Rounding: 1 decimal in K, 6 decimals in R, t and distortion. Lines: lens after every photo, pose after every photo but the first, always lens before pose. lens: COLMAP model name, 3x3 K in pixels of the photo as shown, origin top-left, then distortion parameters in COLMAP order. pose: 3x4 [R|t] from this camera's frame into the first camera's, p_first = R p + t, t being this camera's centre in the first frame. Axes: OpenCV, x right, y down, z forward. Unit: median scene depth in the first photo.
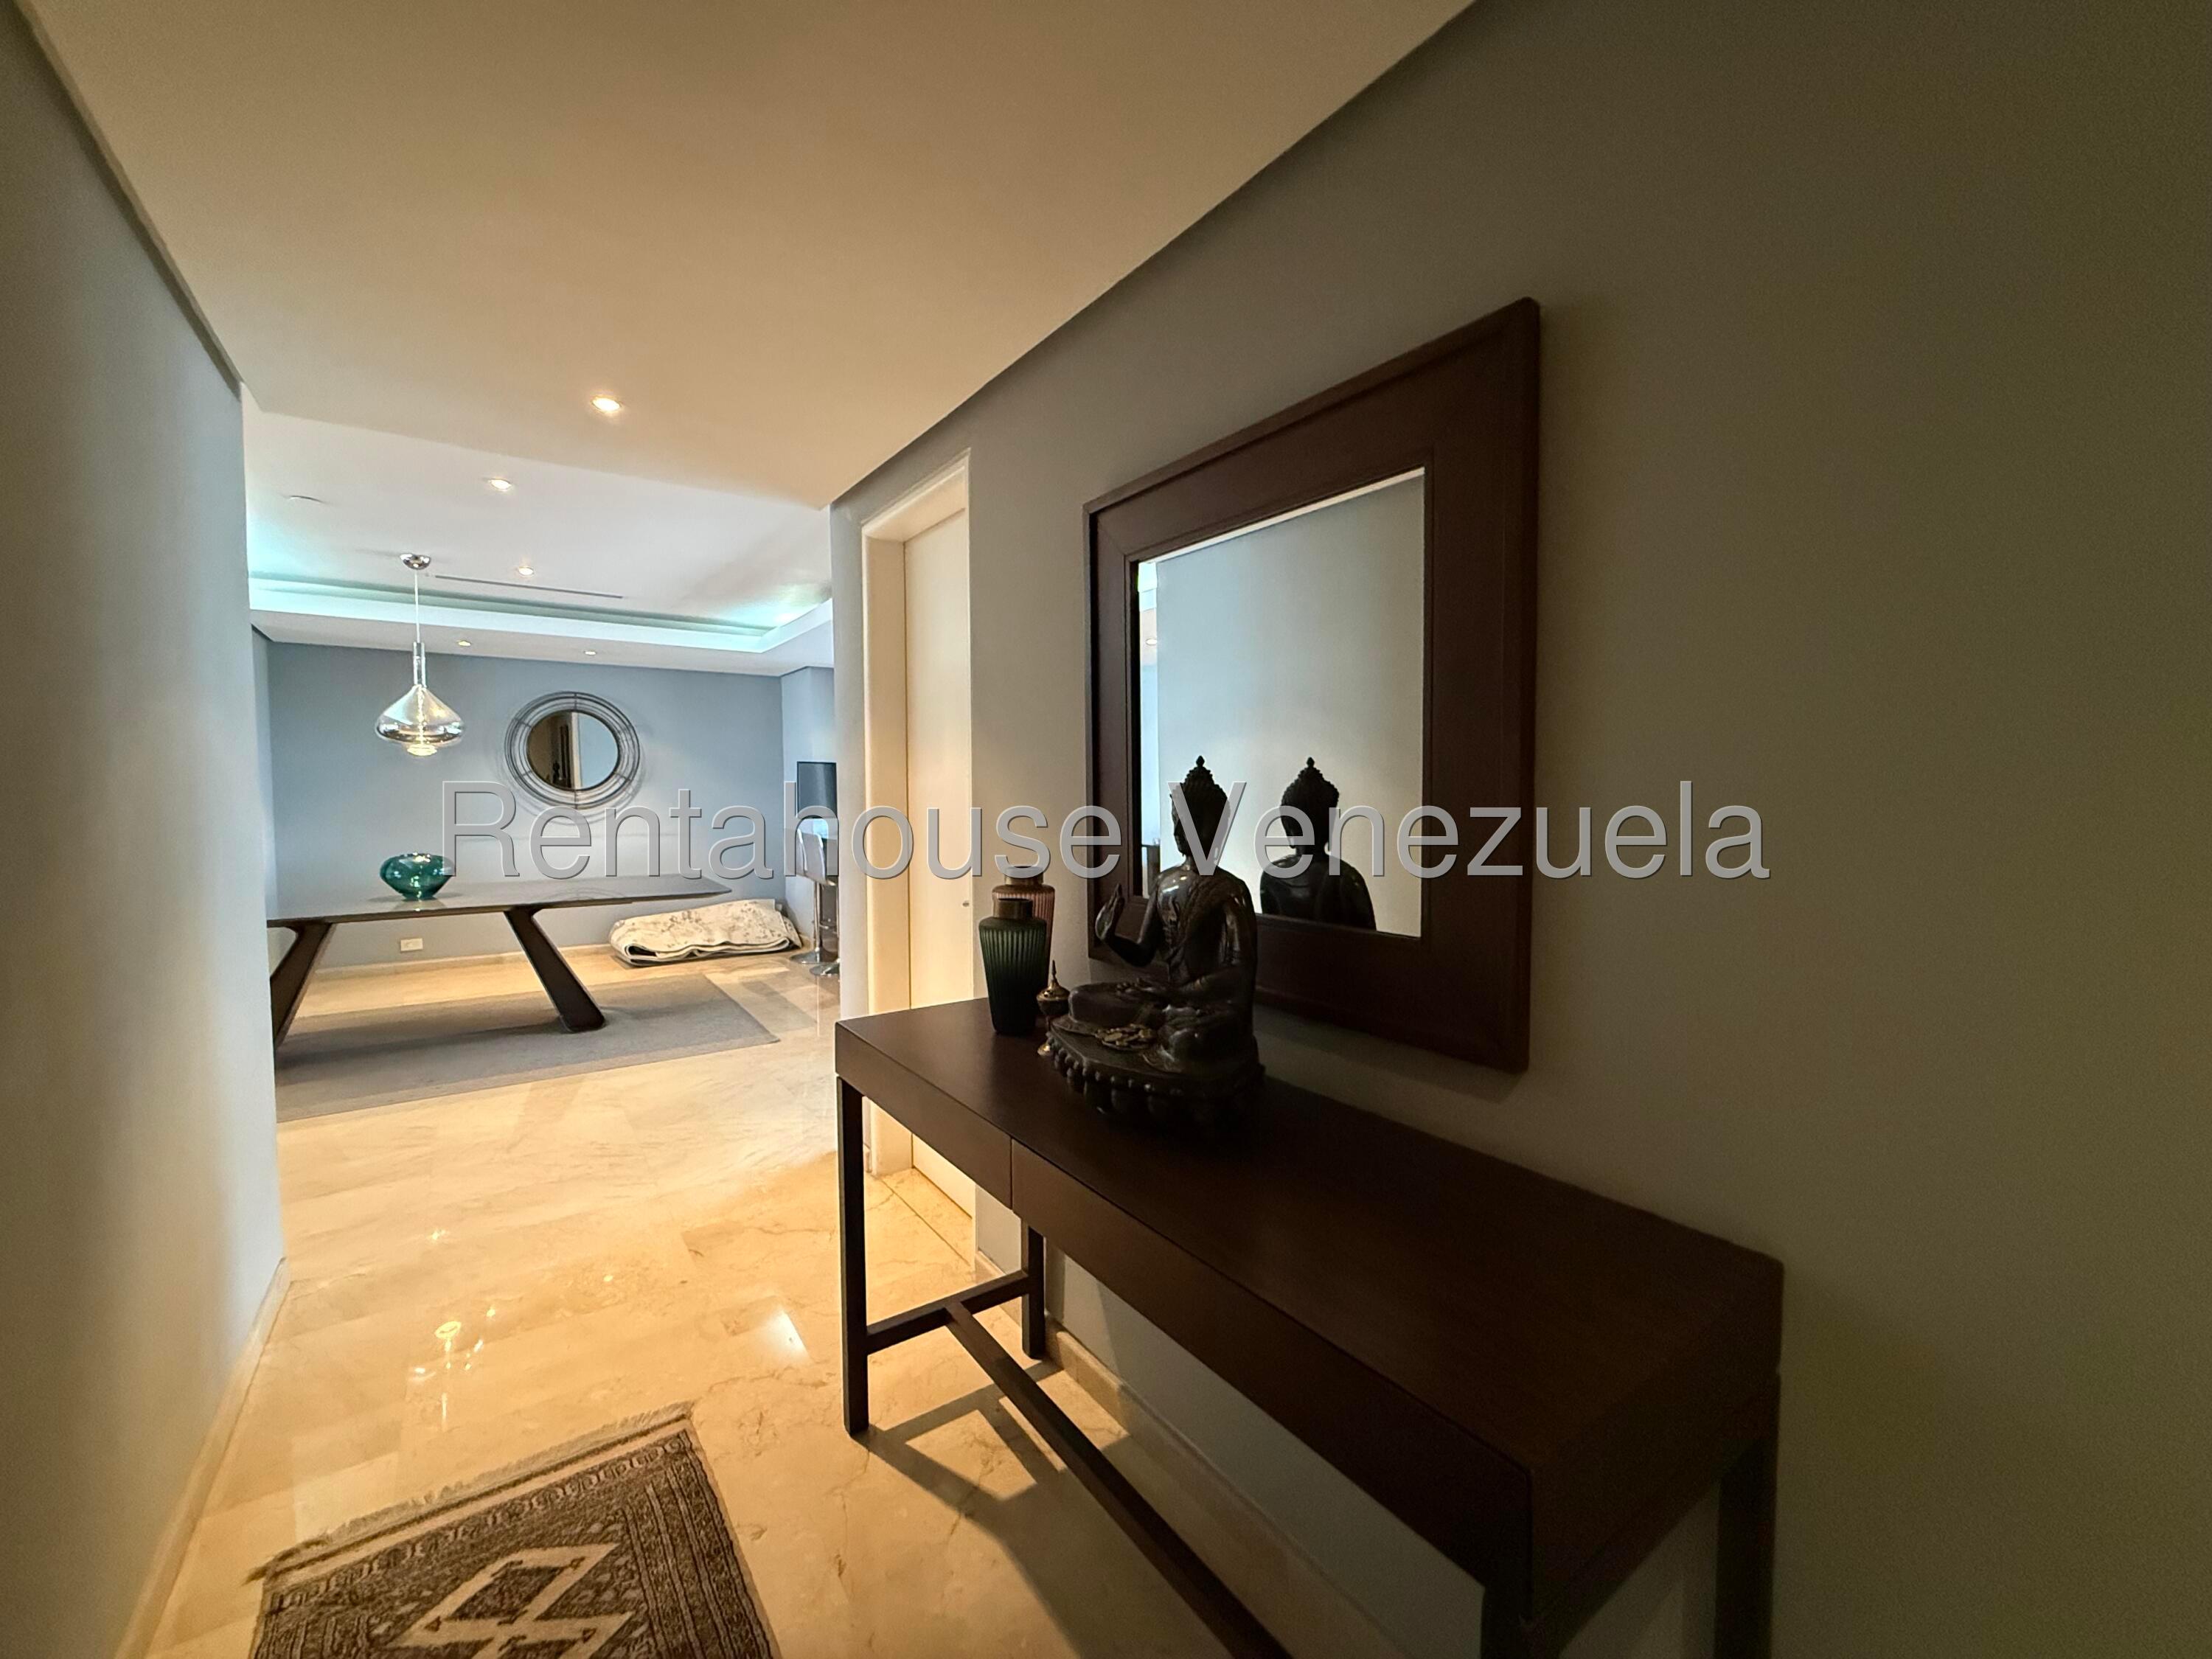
lens RADIAL K [[882.3, 0, 1092.7], [0, 882.3, 830.7], [0, 0, 1]] dist [-0.001038, 0.000286]
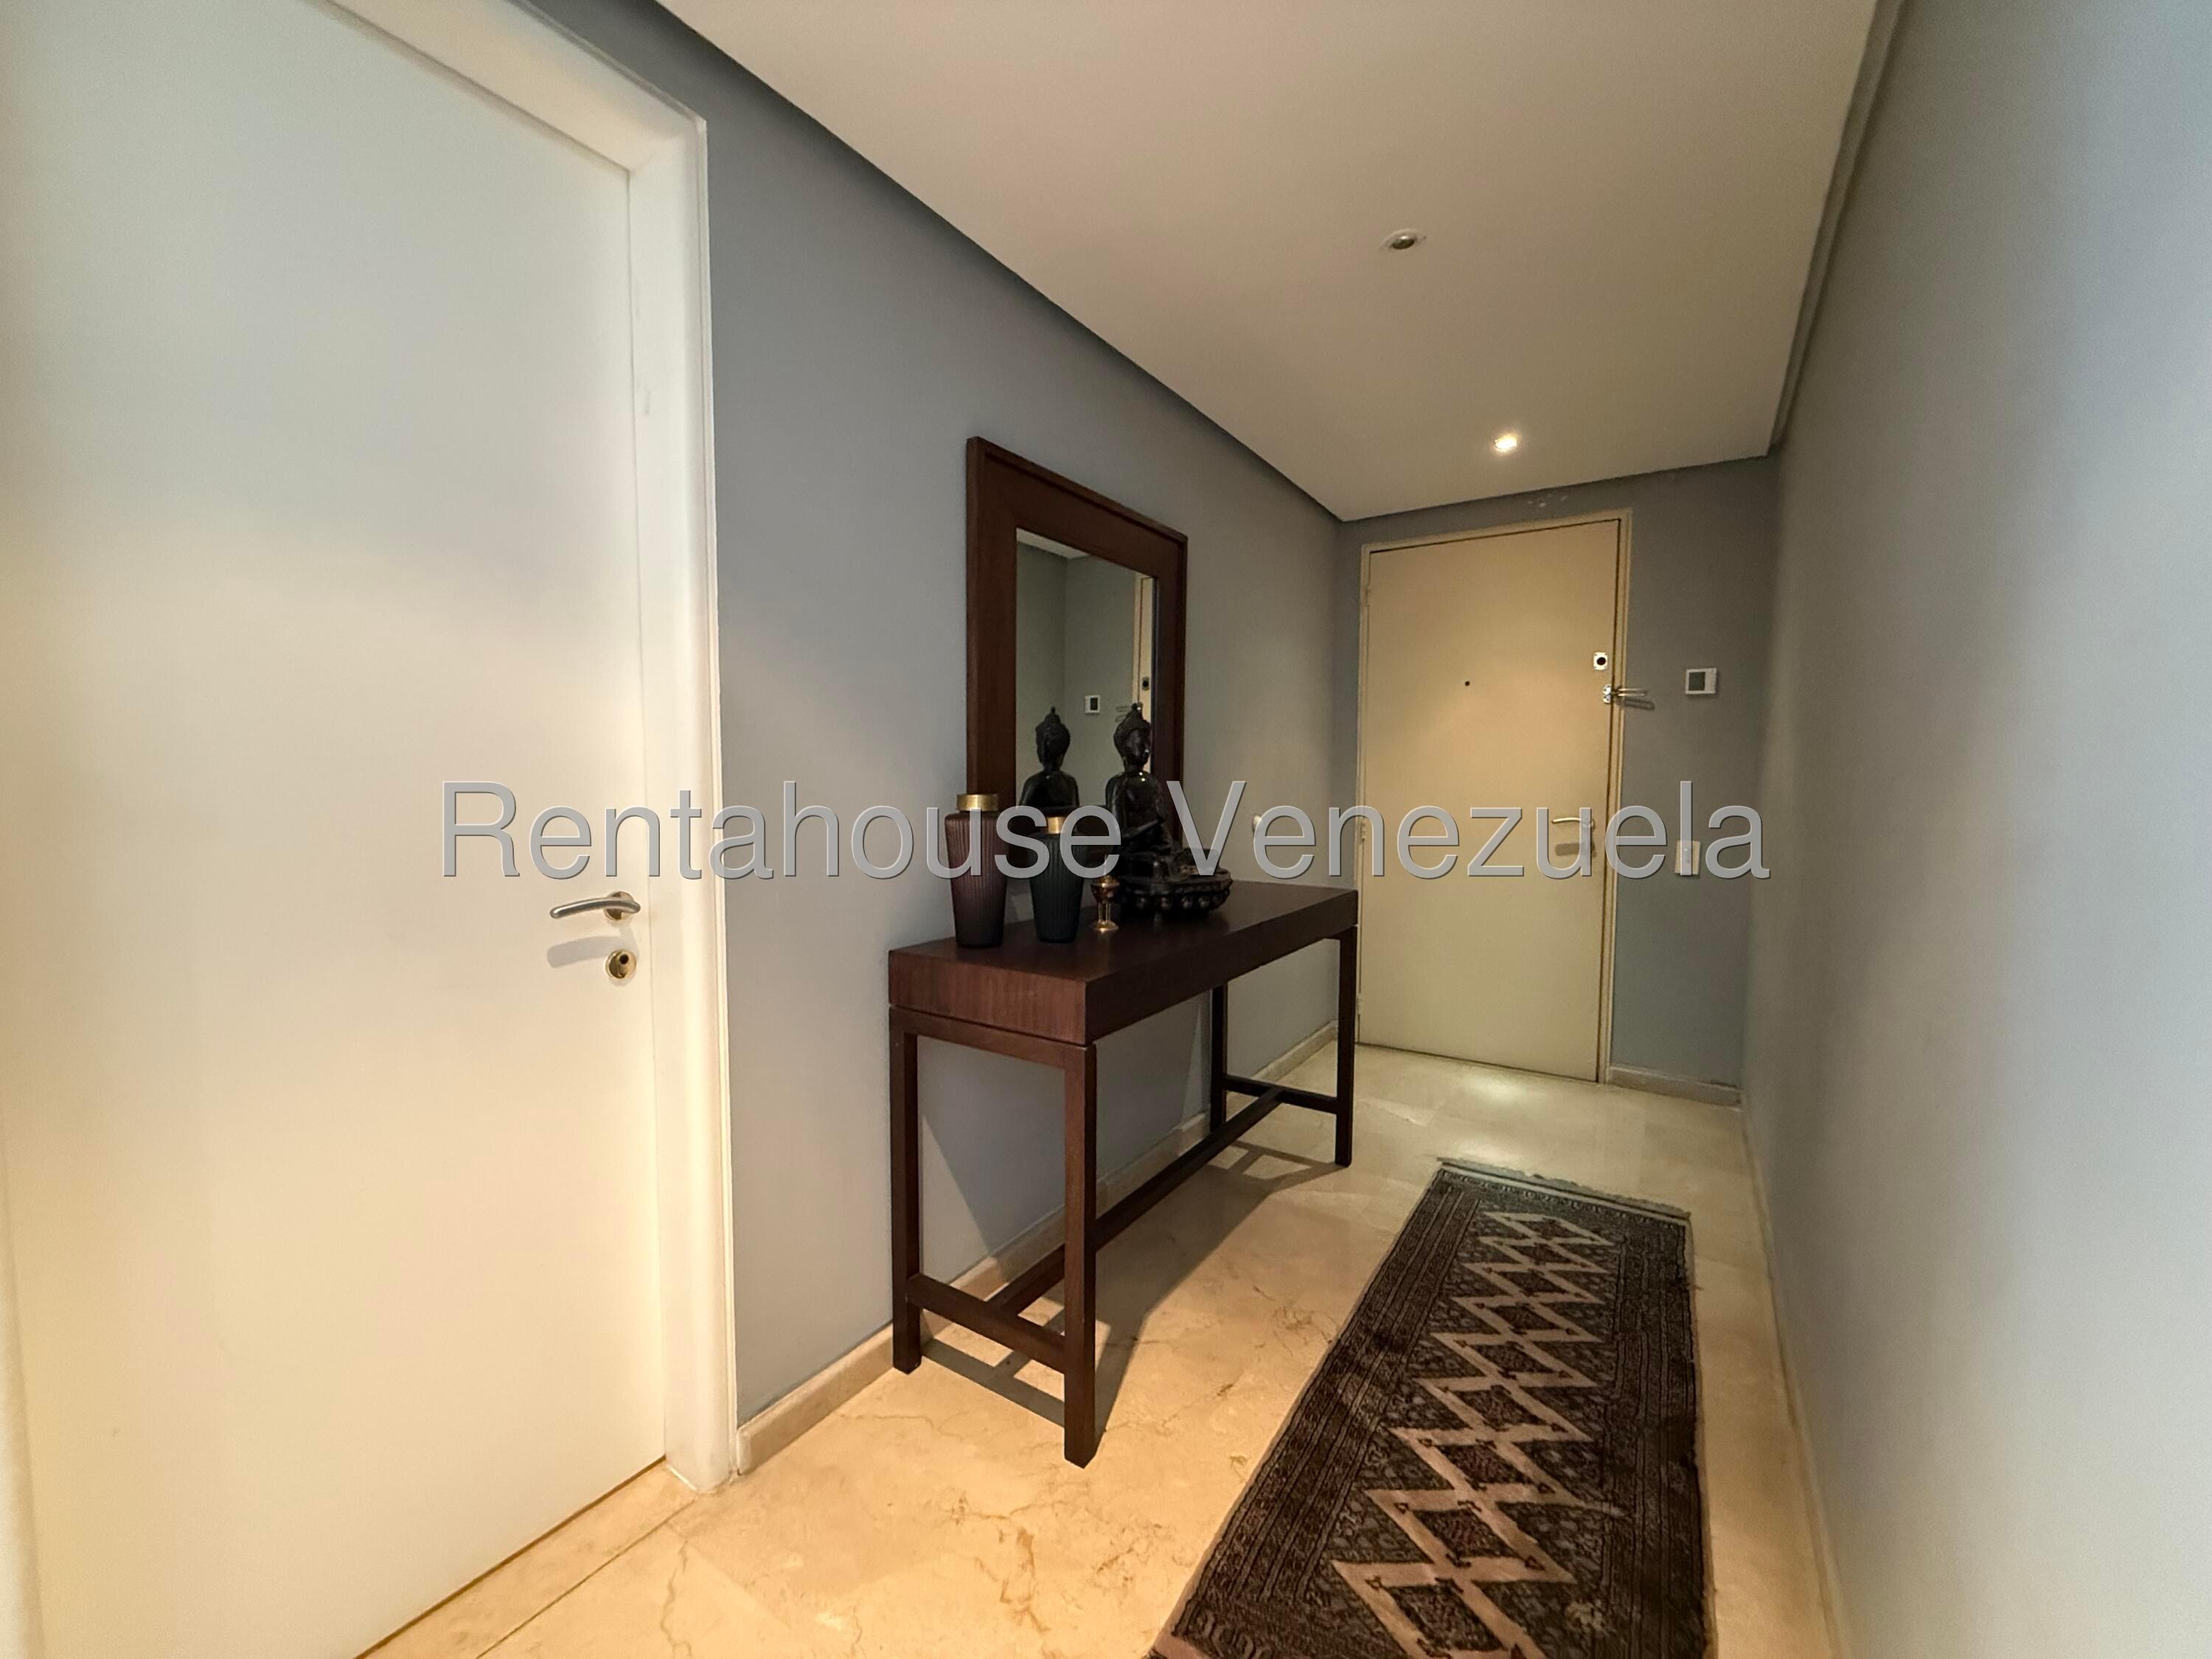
lens RADIAL K [[882.3, 0, 1094.3], [0, 882.3, 822.5], [0, 0, 1]] dist [-0.001038, 0.000286]
pose [[-0.359930, -0.049546, 0.931663, -1.216415], [0.046924, 0.996364, 0.071115, 0.005372], [-0.931799, 0.069314, -0.356296, 1.463708]]
